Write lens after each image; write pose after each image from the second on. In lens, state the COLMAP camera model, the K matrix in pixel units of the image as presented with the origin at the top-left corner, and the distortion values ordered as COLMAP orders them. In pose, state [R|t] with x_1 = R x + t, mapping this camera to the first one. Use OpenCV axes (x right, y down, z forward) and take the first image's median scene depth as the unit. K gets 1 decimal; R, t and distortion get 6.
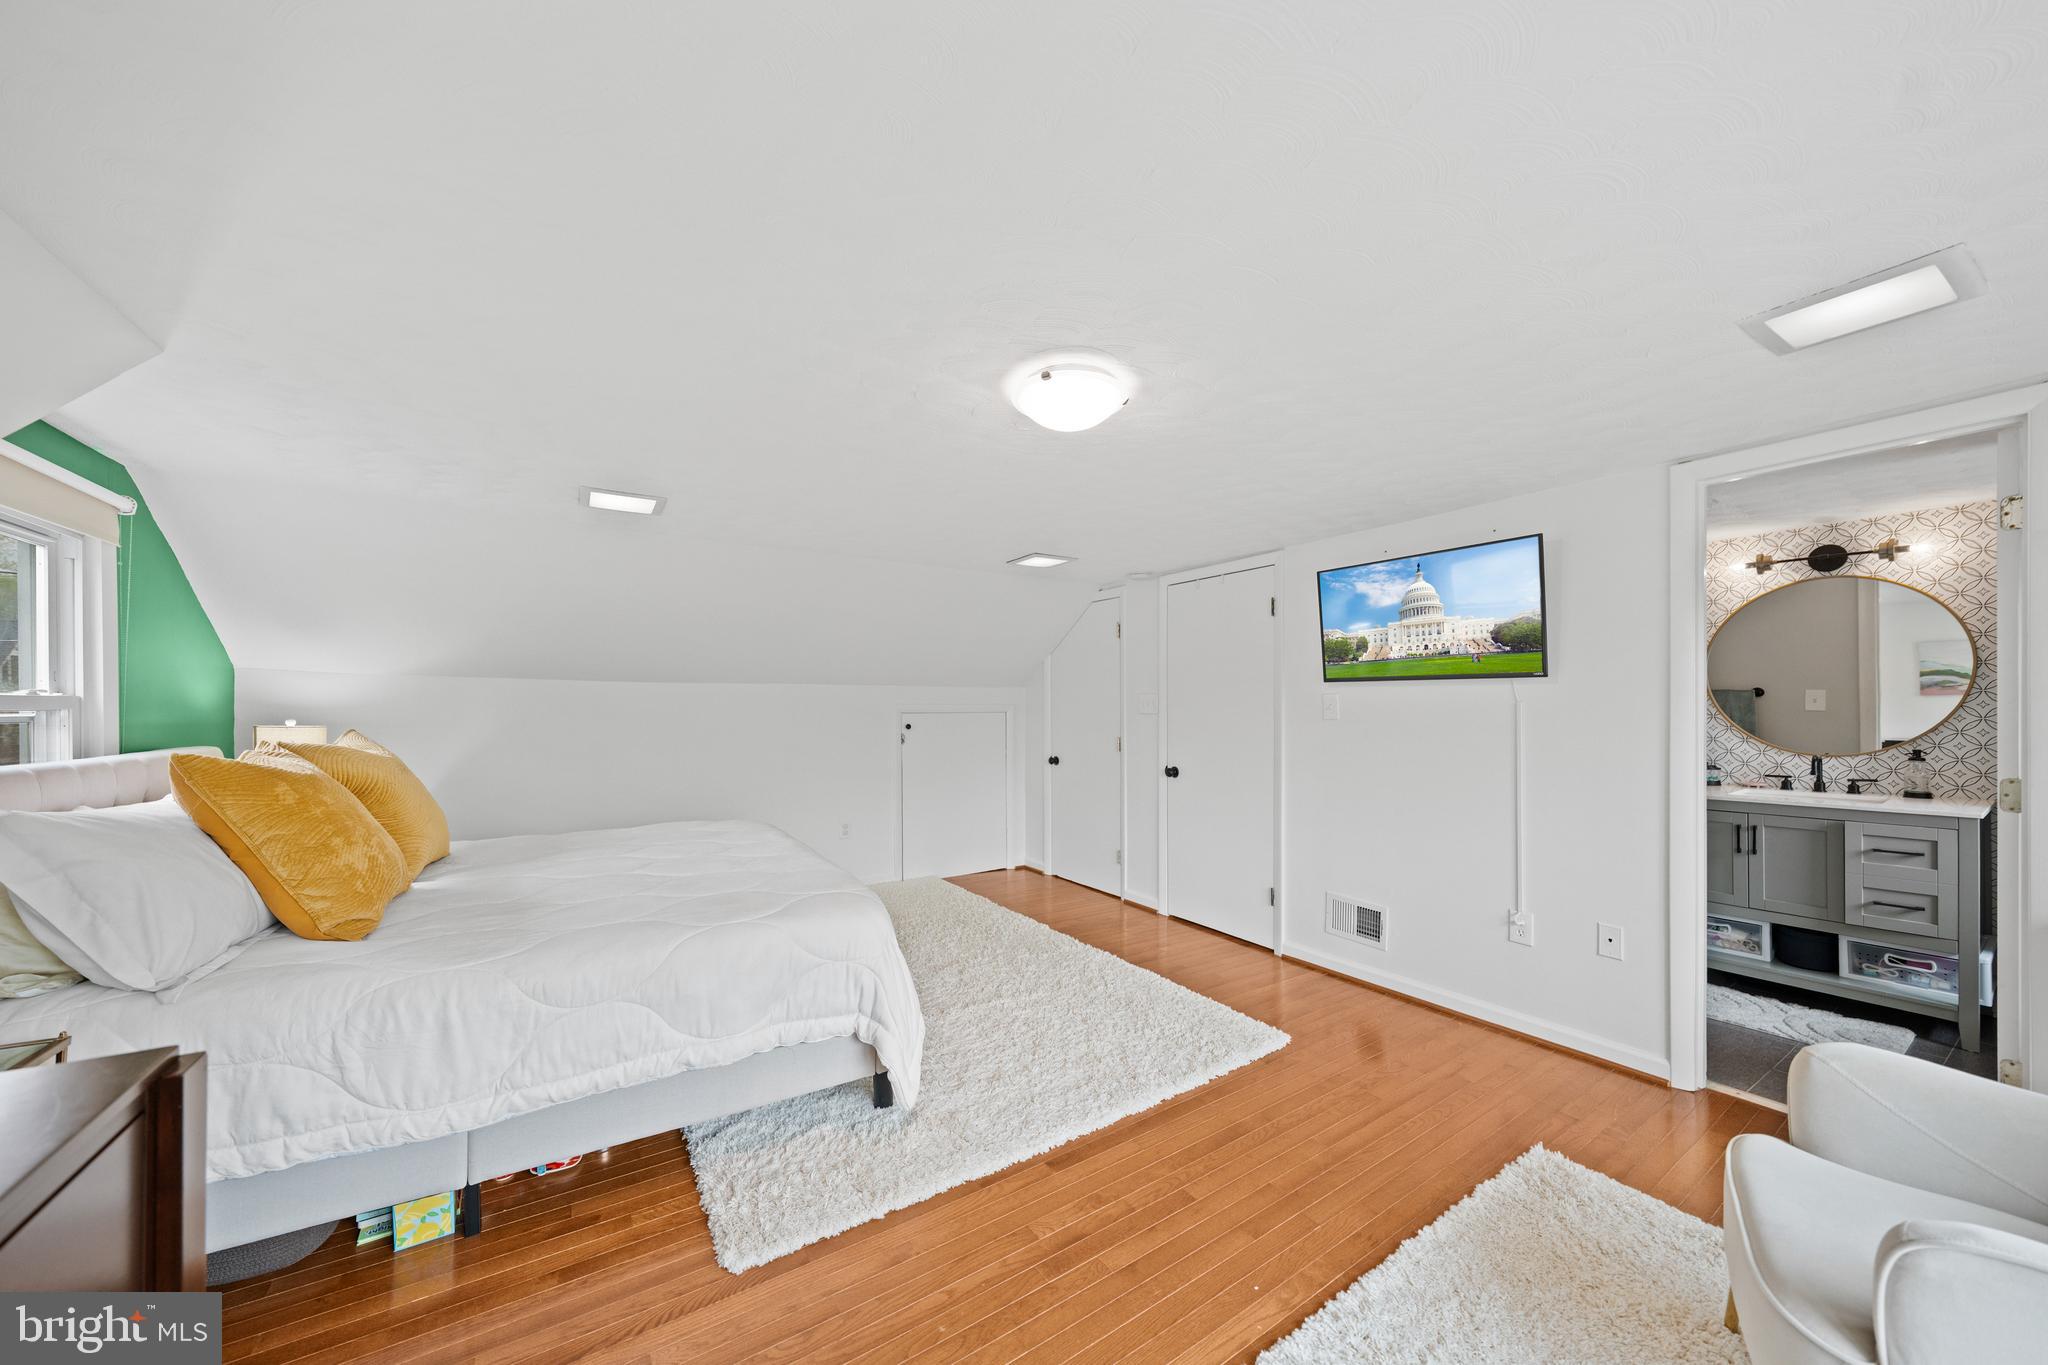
lens RADIAL K [[704.5, 0, 1036.2], [0, 704.5, 714.6], [0, 0, 1]] dist [-0.001869, 0.000286]
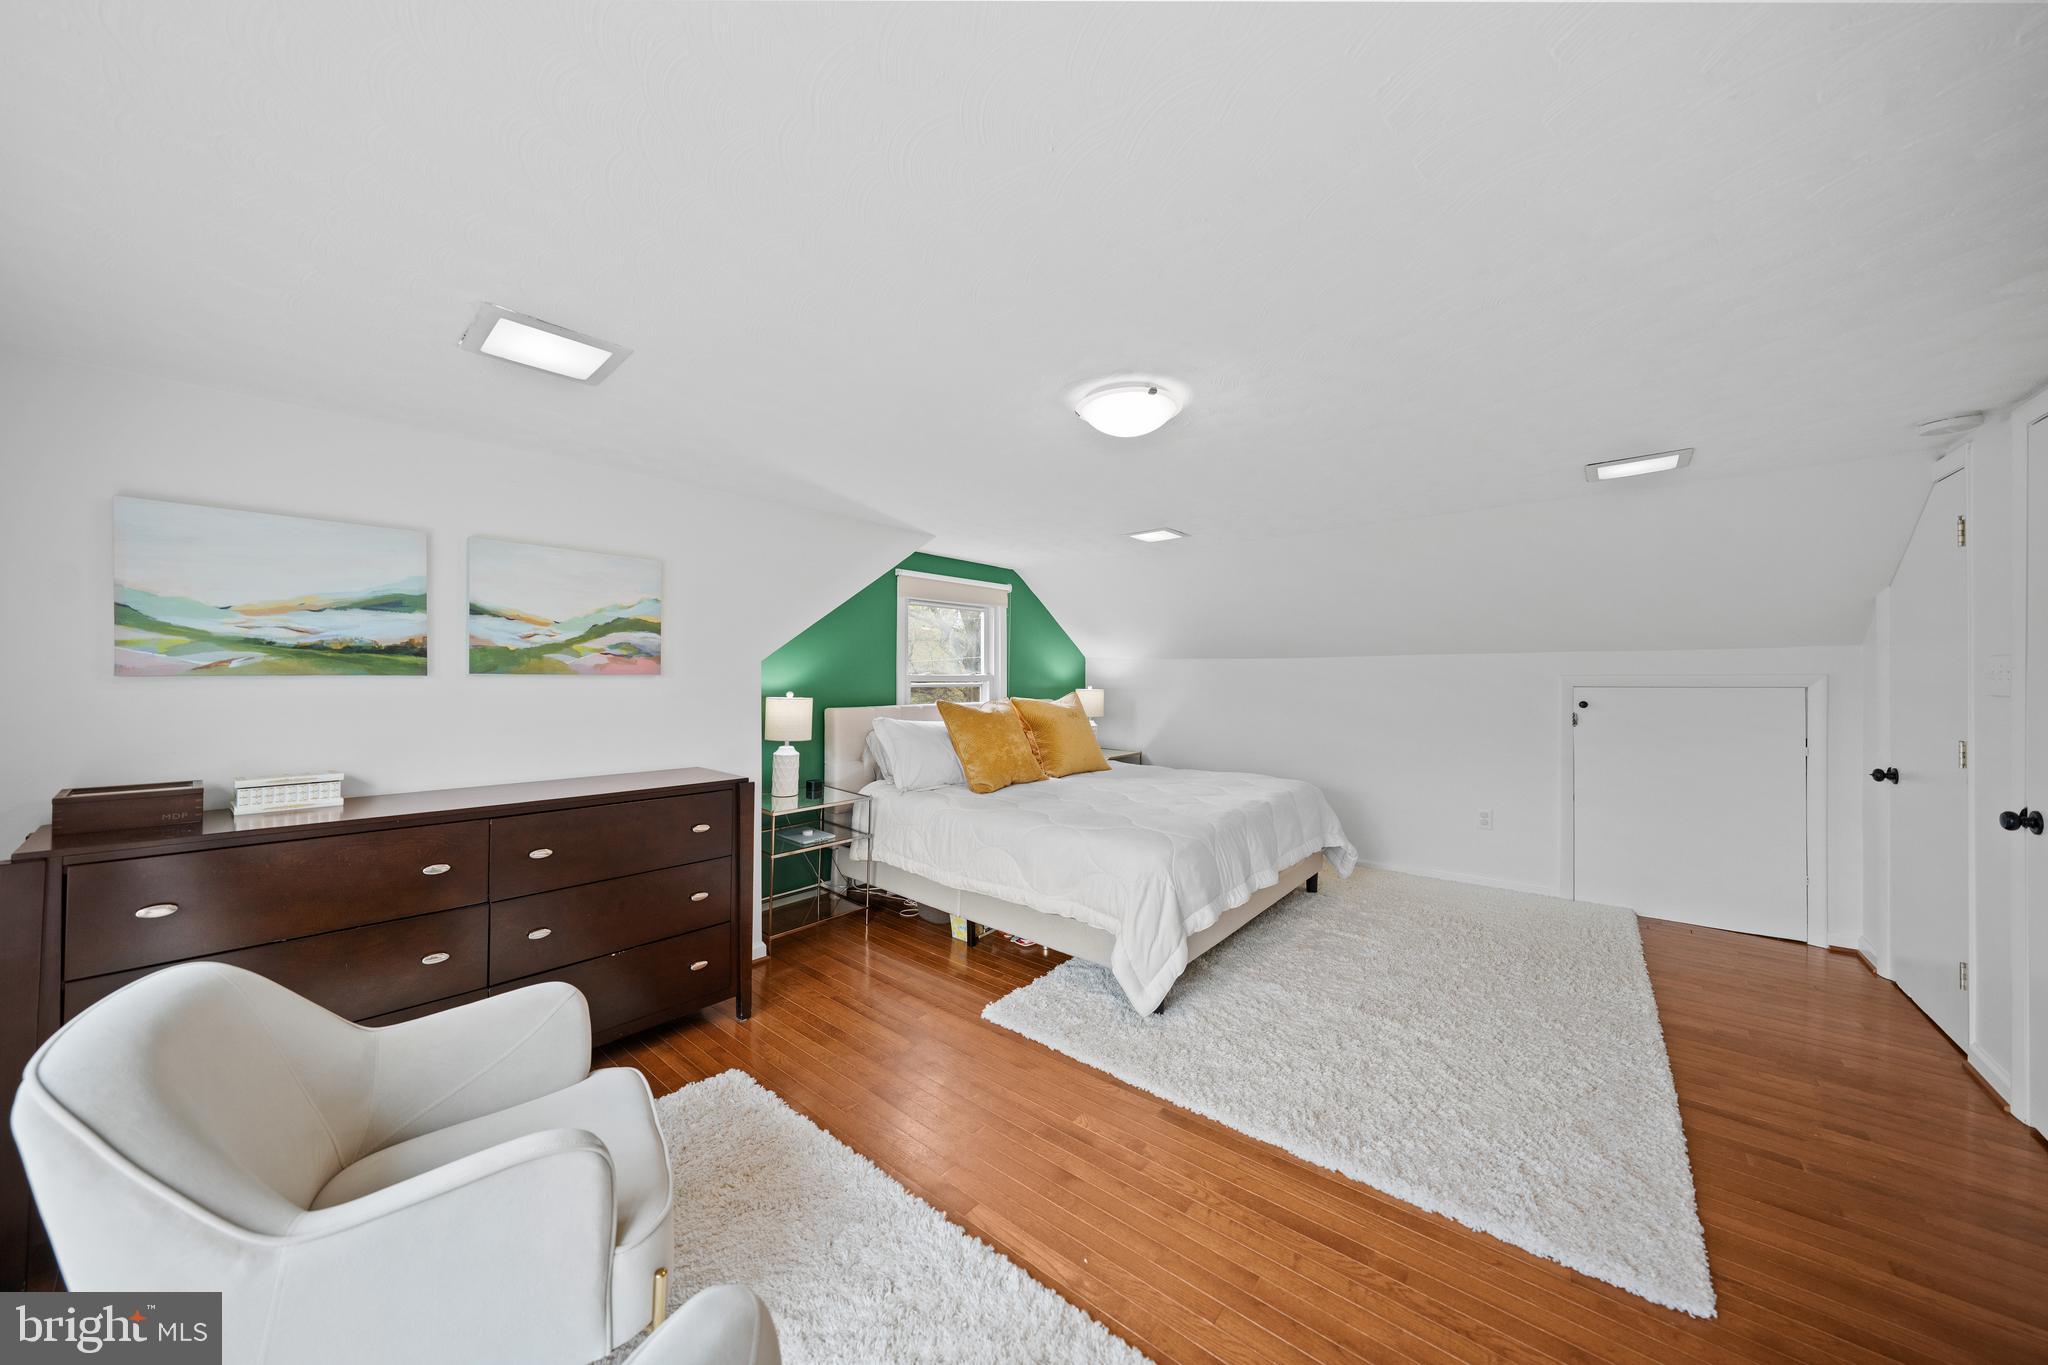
lens RADIAL K [[704.5, 0, 1026.9], [0, 704.5, 672.4], [0, 0, 1]] dist [-0.001869, 0.000286]
pose [[0.289629, -0.003950, -0.957131, 0.977699], [-0.007065, 0.999955, -0.006265, -0.022534], [0.957113, 0.008576, 0.289588, 0.476208]]
